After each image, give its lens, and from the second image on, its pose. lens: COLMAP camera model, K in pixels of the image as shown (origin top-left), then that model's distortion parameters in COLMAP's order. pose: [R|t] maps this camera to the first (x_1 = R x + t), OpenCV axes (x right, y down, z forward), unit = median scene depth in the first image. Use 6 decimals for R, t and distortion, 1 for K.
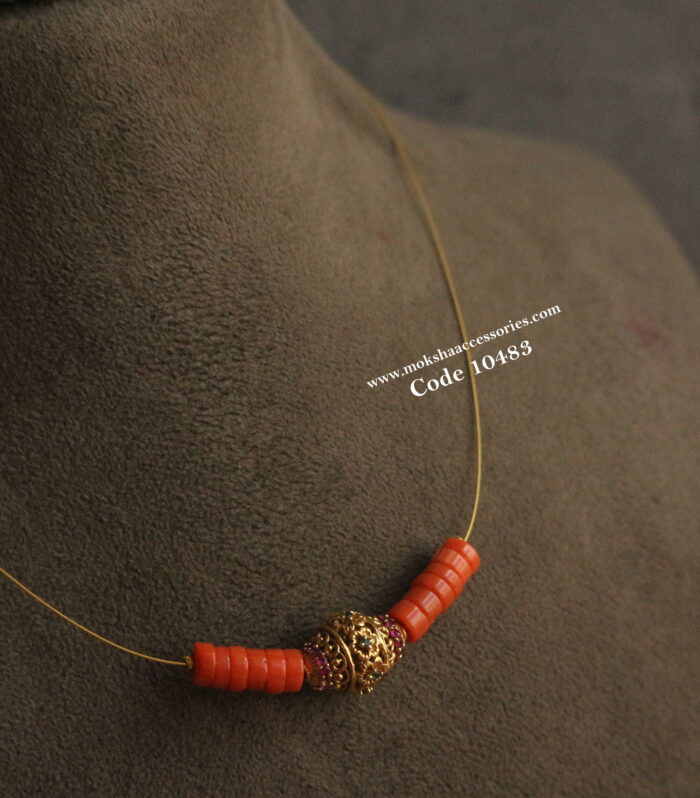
lens RADIAL K [[3238.3, 0, 354.3], [0, 3238.3, 391.2], [0, 0, 1]] dist [0.021639, 0.000000]
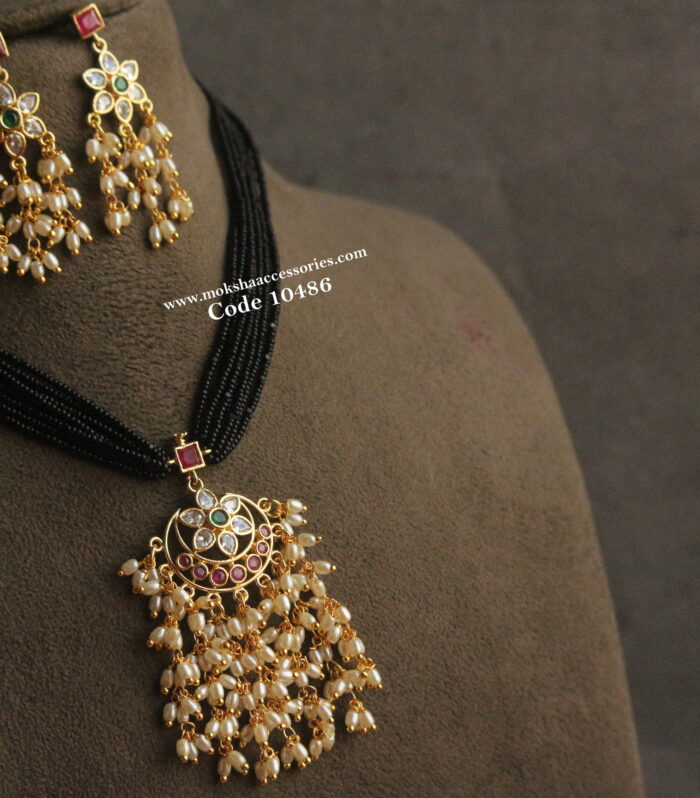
lens RADIAL K [[3238.3, 0, 356.7], [0, 3238.3, 400.8], [0, 0, 1]] dist [0.021639, 0.000000]
pose [[0.996916, -0.003263, 0.078405, -0.058706], [0.012595, 0.992835, -0.118828, 0.173763], [-0.077456, 0.119449, 0.989814, -0.261404]]
